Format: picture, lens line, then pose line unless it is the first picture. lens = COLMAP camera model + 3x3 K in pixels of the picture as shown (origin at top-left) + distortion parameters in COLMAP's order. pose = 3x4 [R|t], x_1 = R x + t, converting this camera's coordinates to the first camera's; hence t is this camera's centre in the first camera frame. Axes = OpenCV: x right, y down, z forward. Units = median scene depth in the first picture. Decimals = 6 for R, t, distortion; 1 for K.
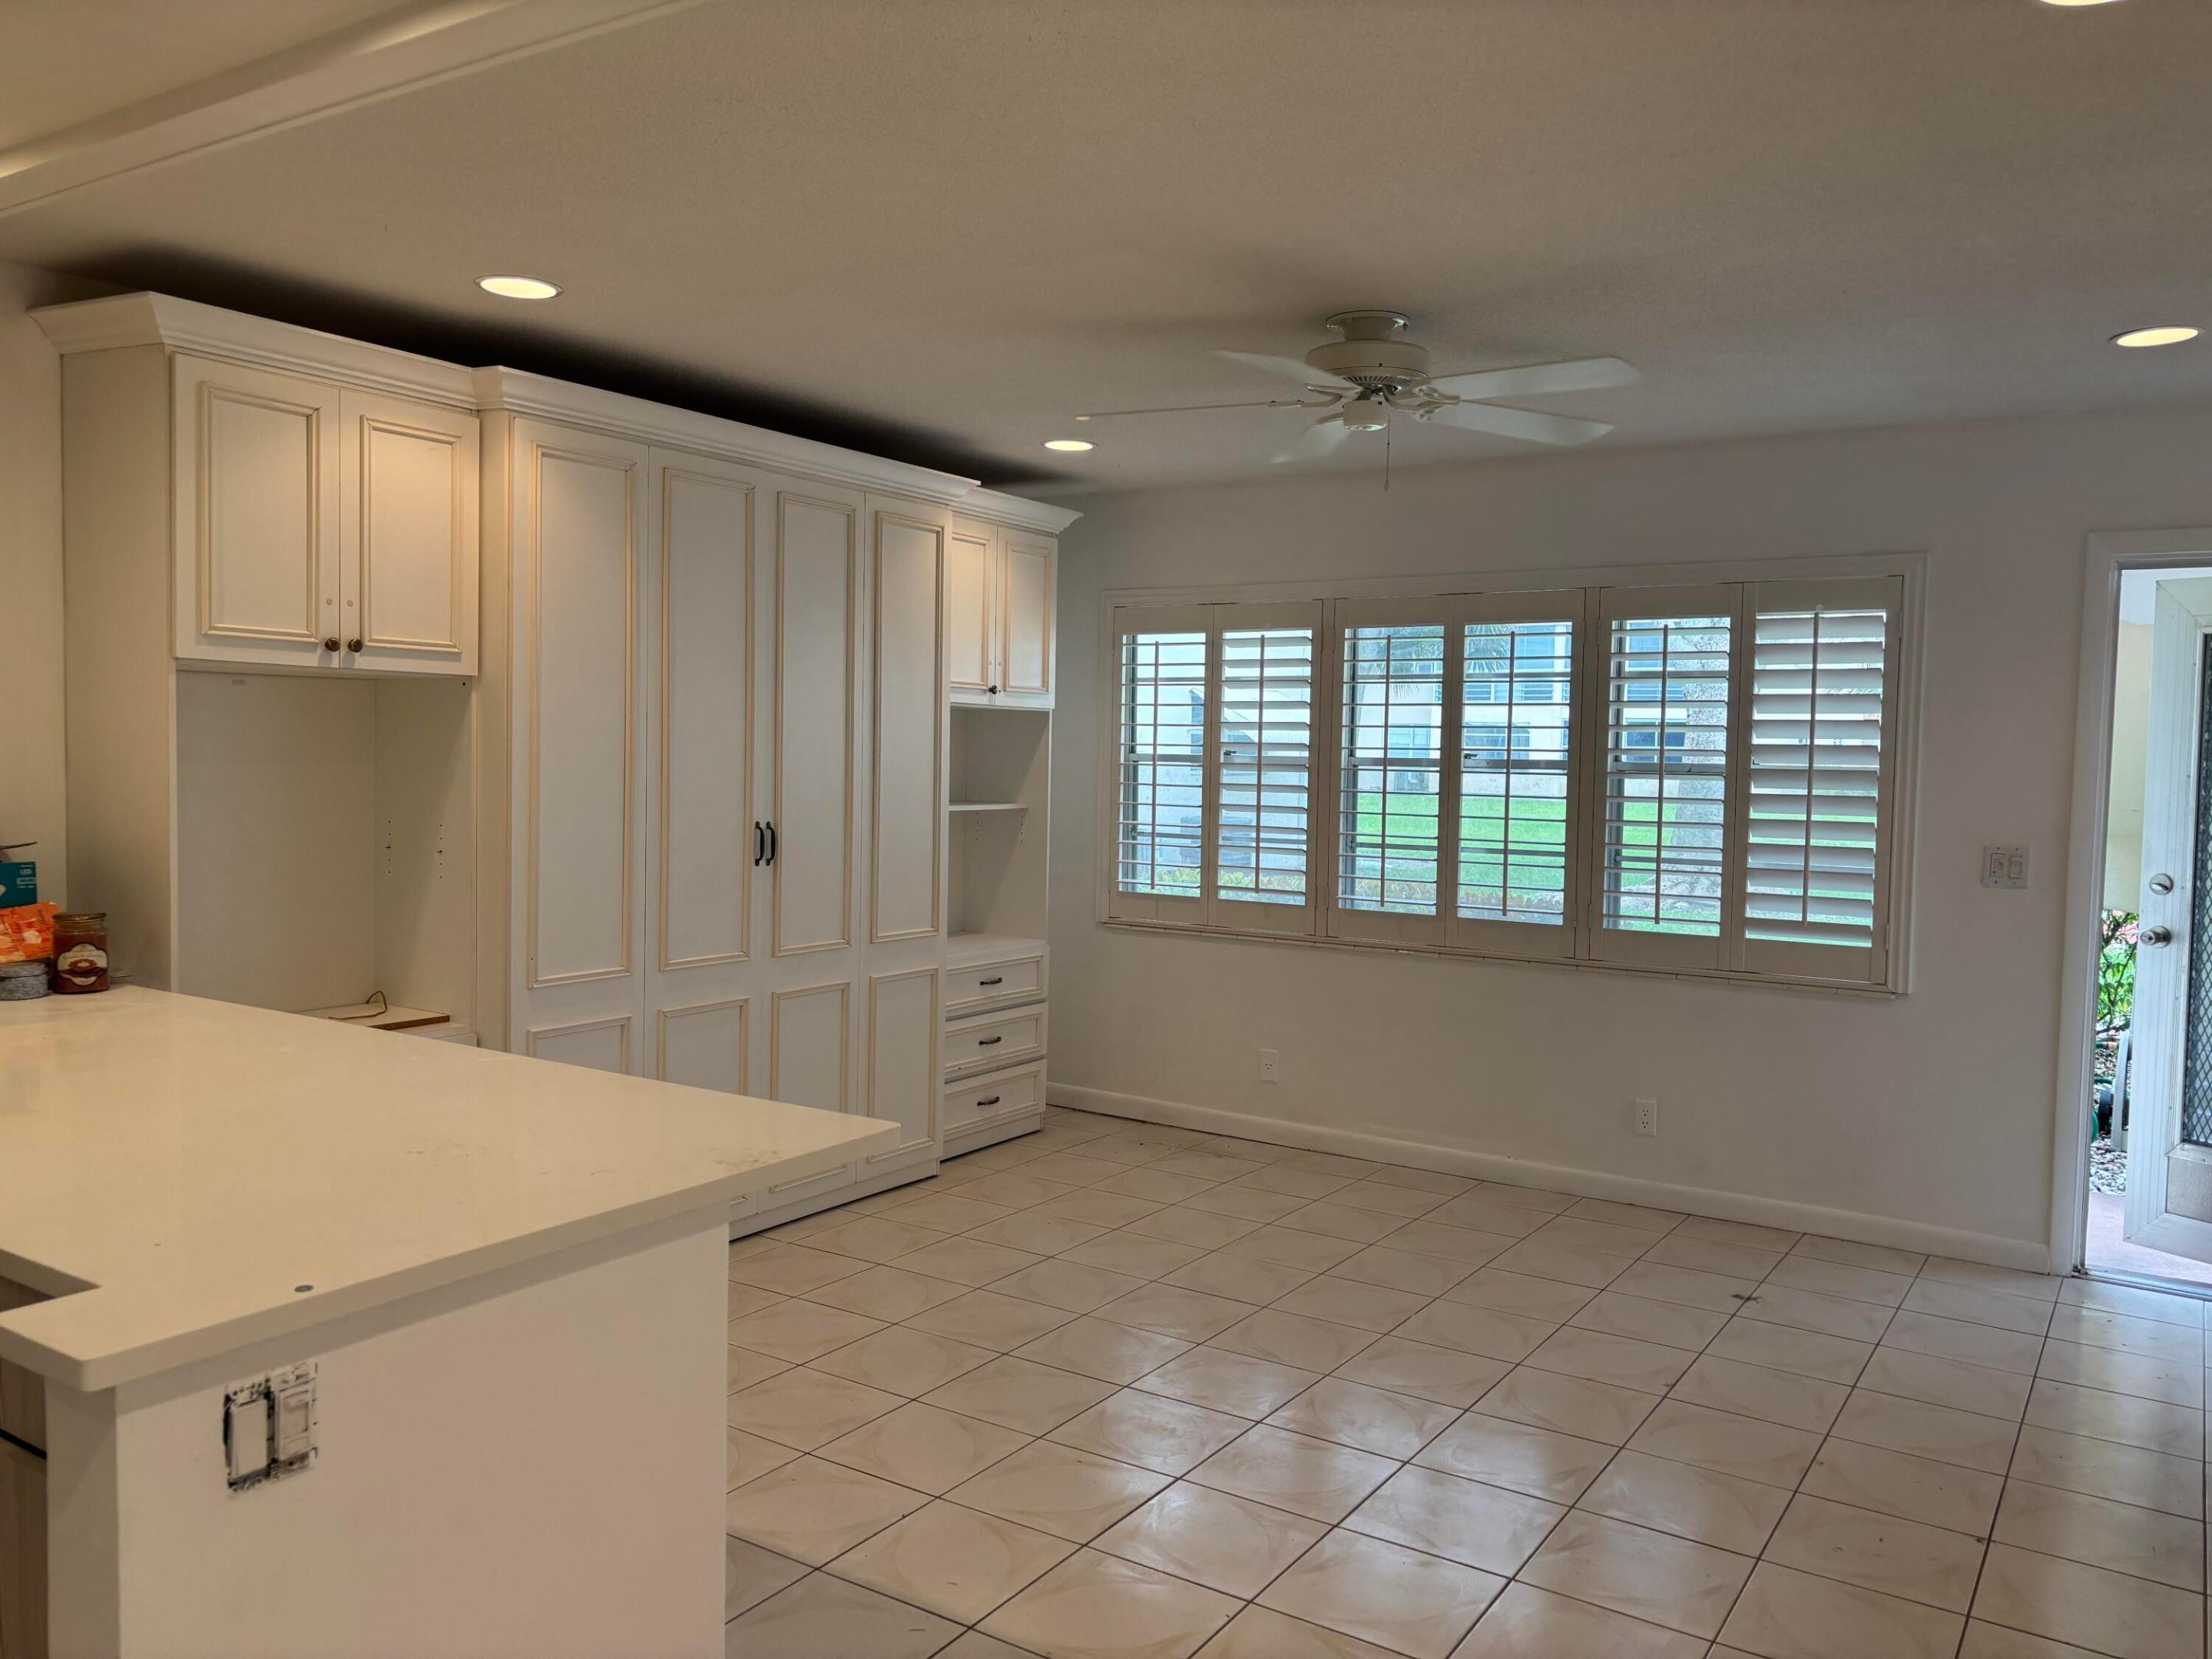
lens RADIAL K [[1652.6, 0, 1106.0], [0, 1652.6, 829.5], [0, 0, 1]] dist [0.003403, -0.002231]
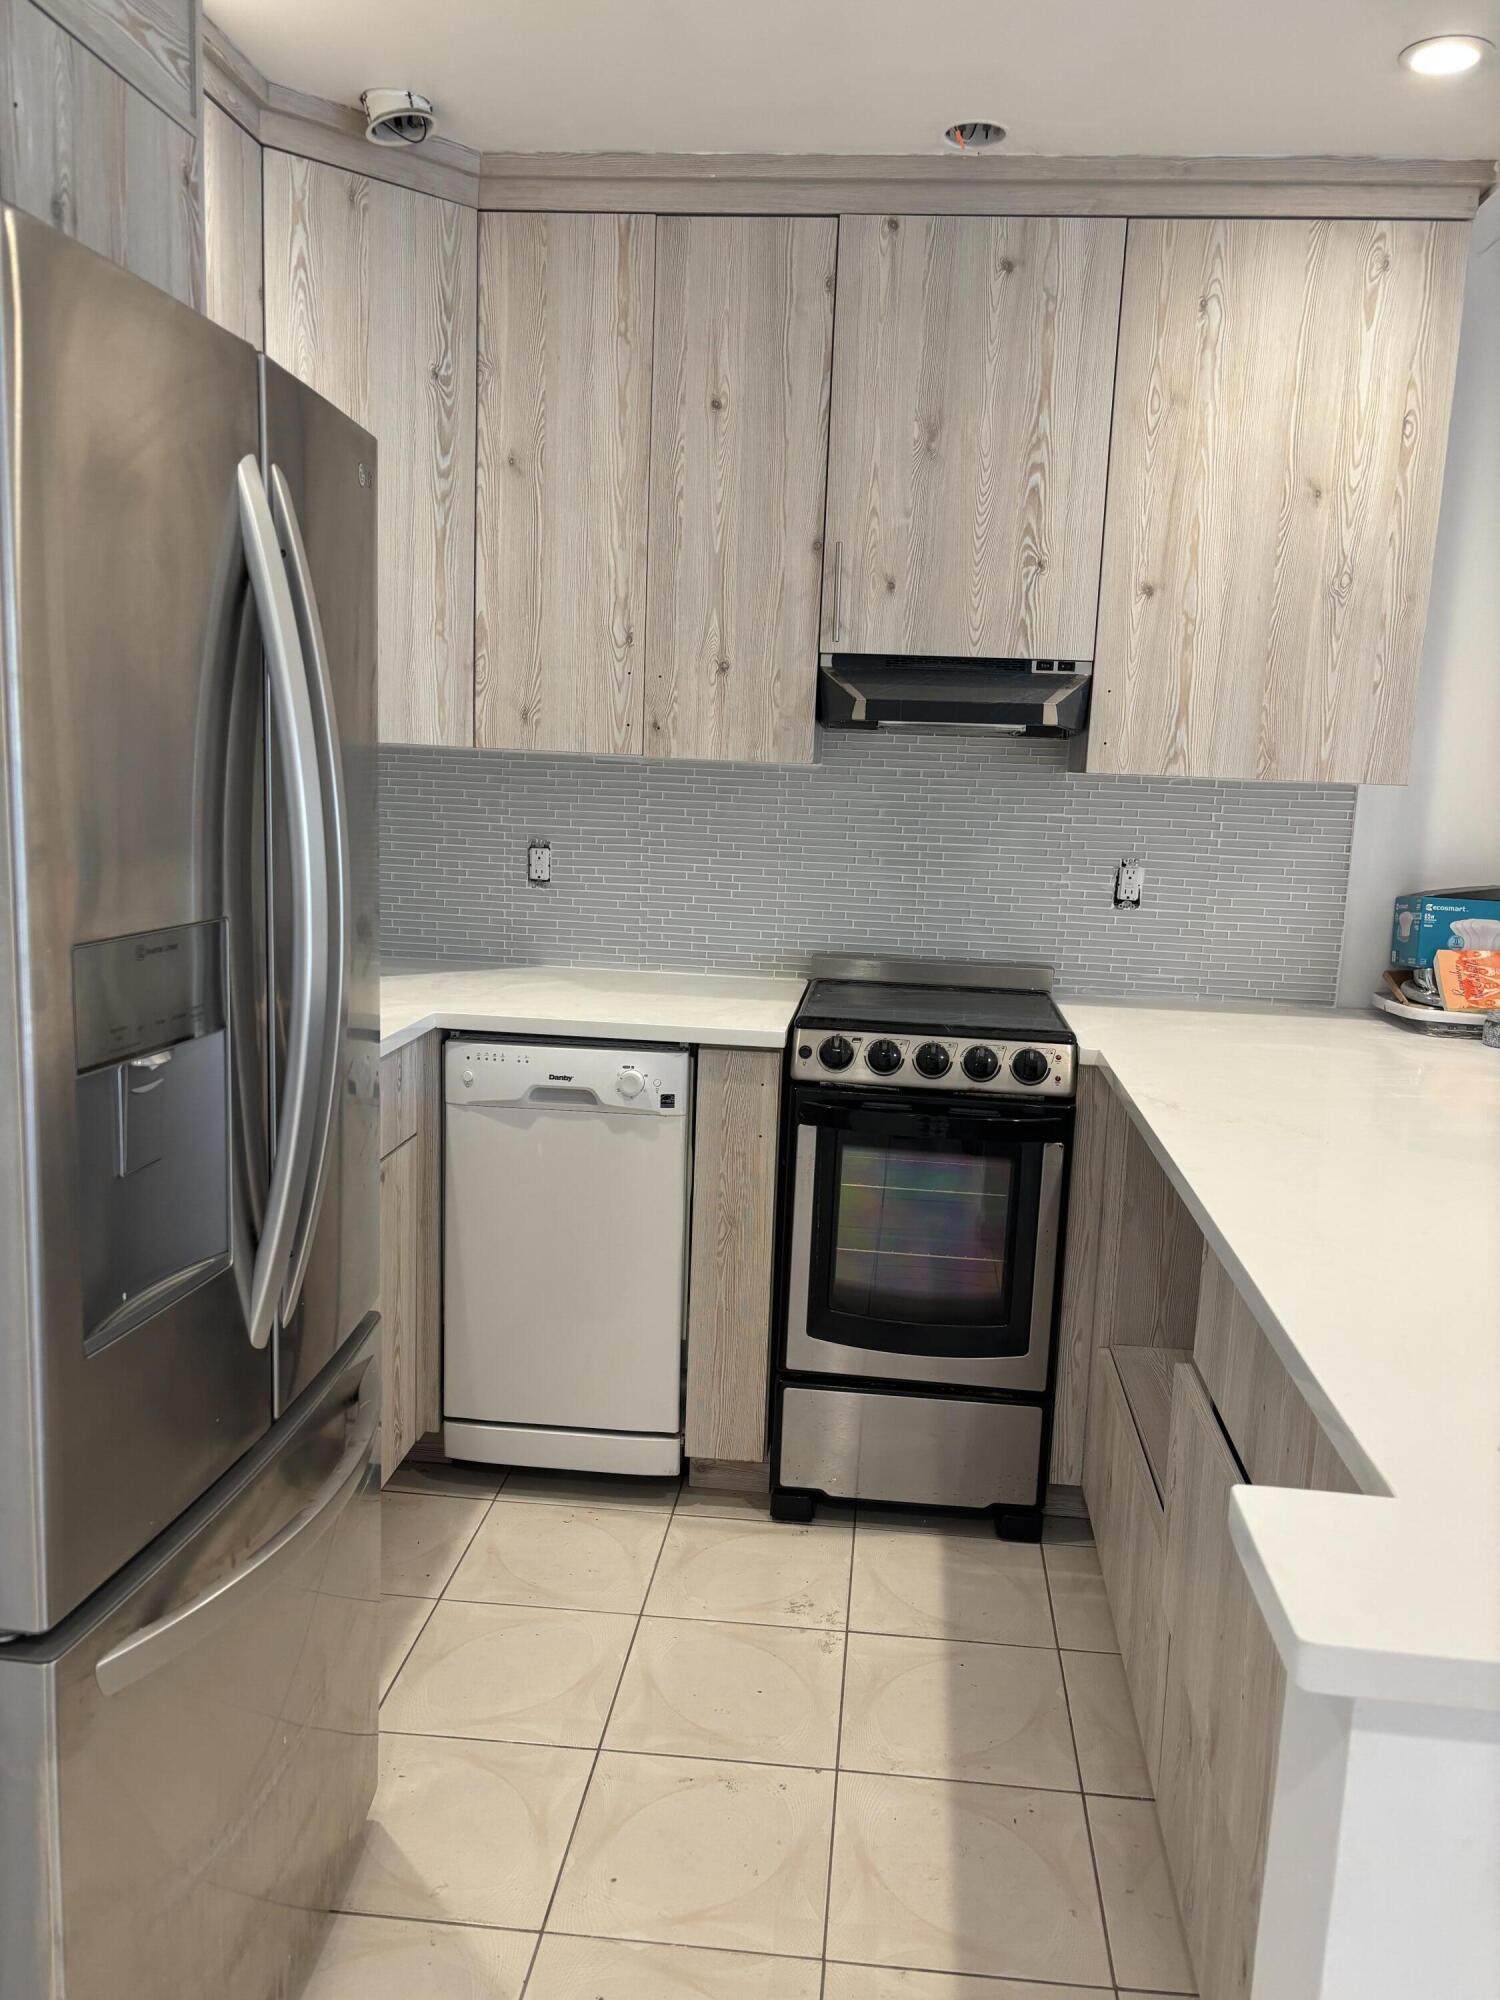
lens RADIAL K [[1514.1, 0, 761.2], [0, 1514.1, 1014.0], [0, 0, 1]] dist [0.036935, -0.031959]
pose [[0.460027, 0.149096, -0.875297, -0.068721], [-0.081456, 0.988730, 0.125608, 0.006938], [0.884161, 0.013515, 0.466987, 0.155234]]
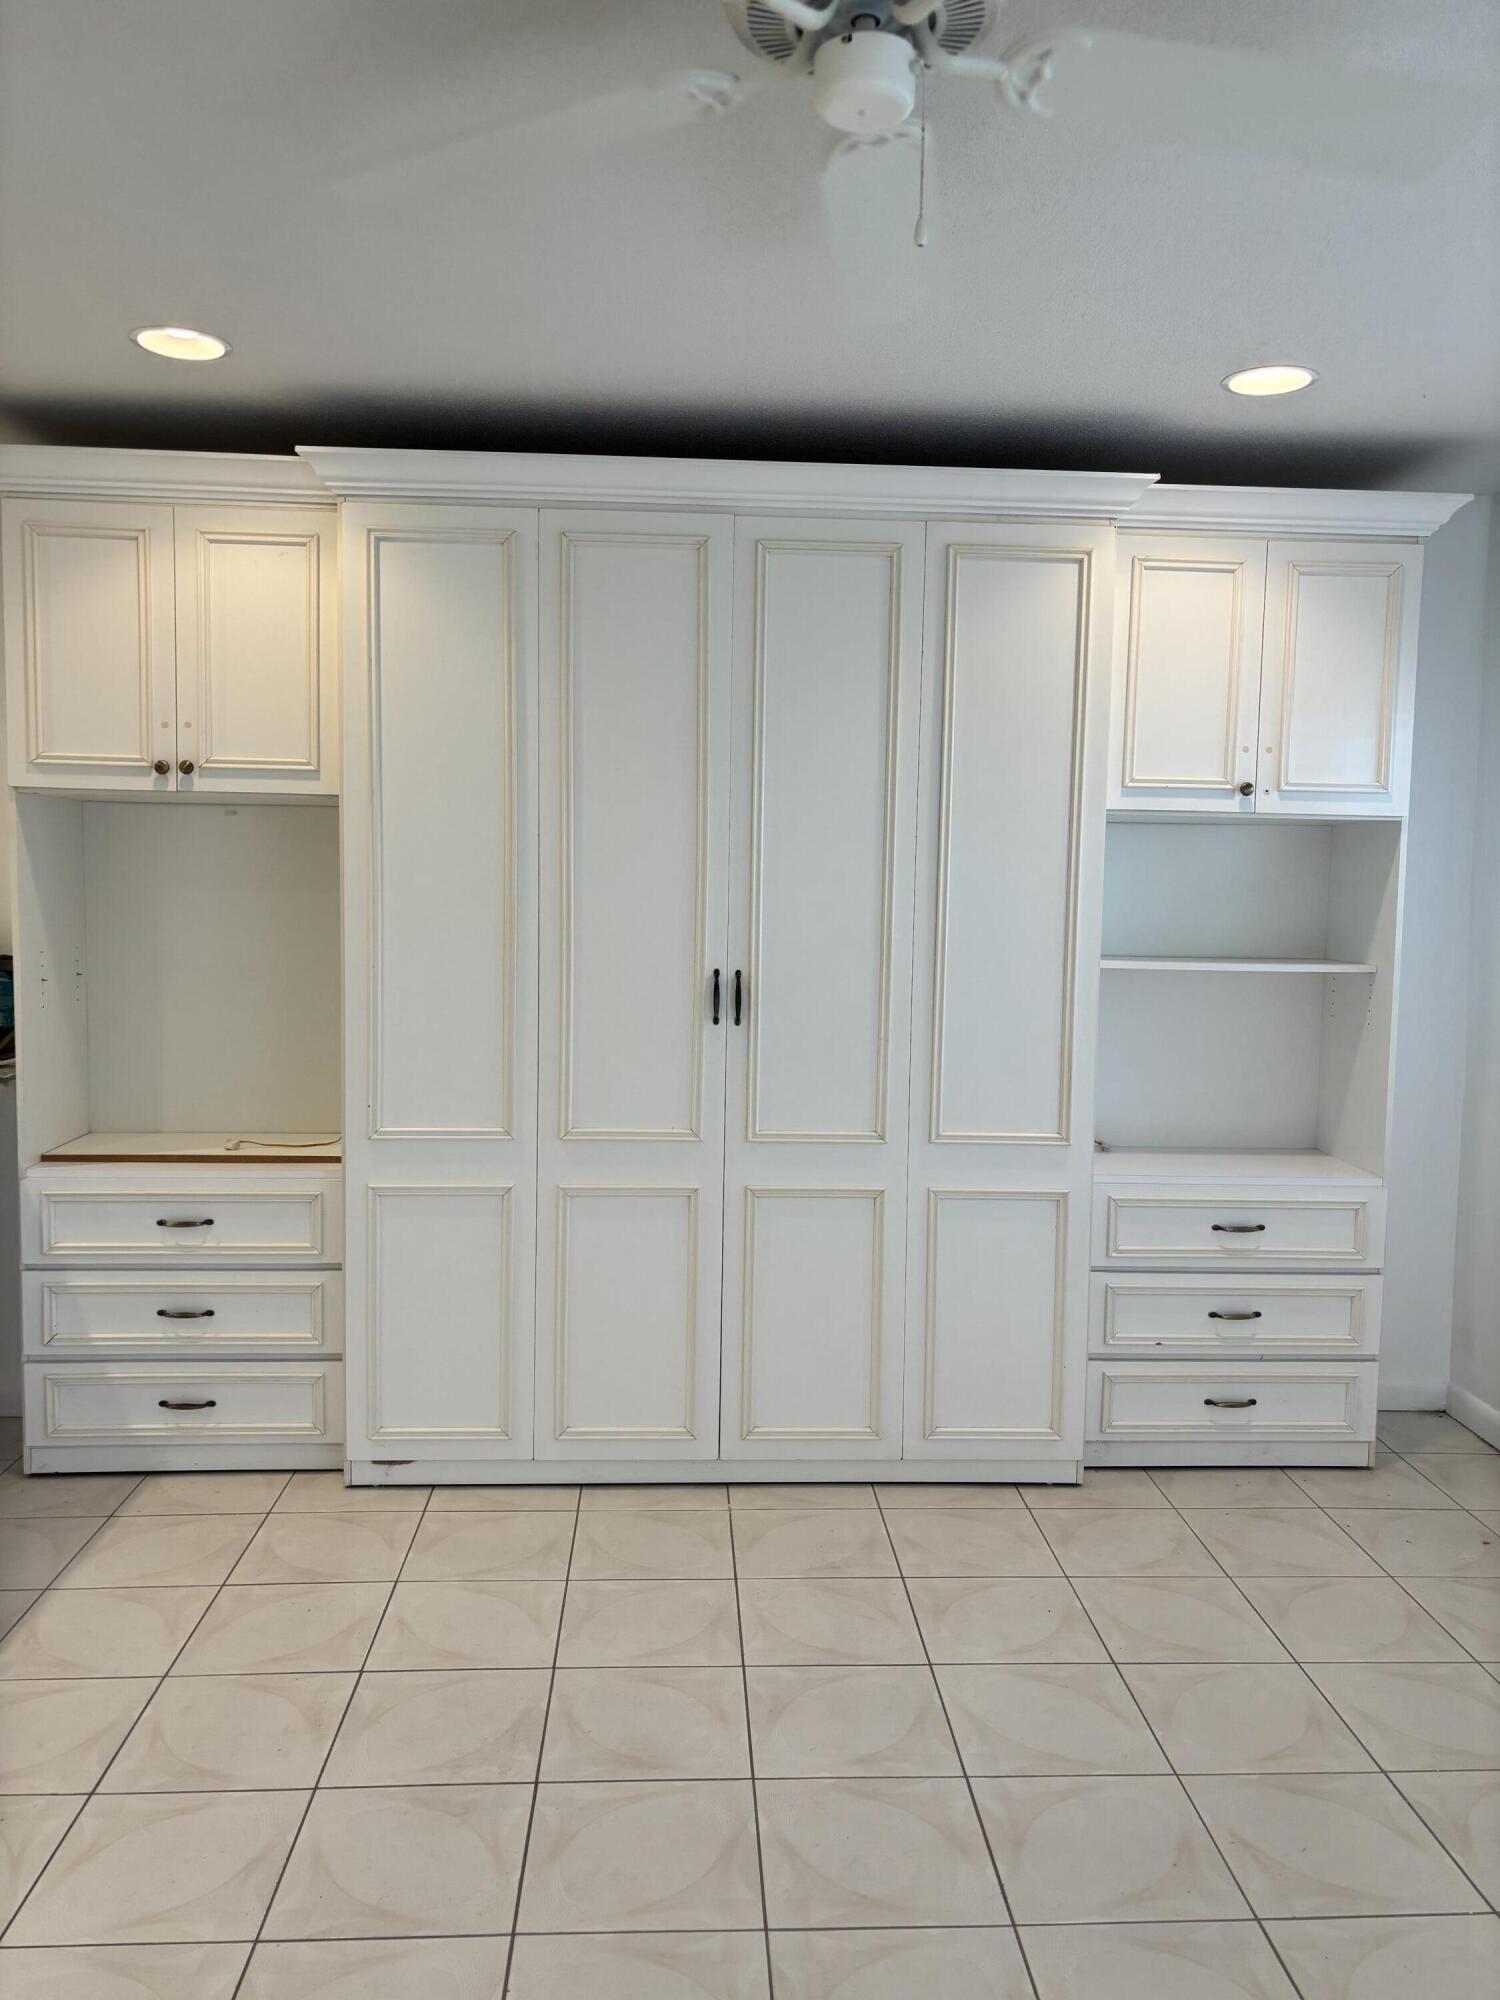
lens RADIAL K [[1525.0, 0, 763.6], [0, 1525.0, 1001.1], [0, 0, 1]] dist [0.020546, -0.000620]
pose [[0.587639, 0.054713, -0.807271, 0.387965], [-0.044804, 0.998381, 0.035052, -0.015456], [0.807882, 0.015571, 0.589139, 0.587870]]
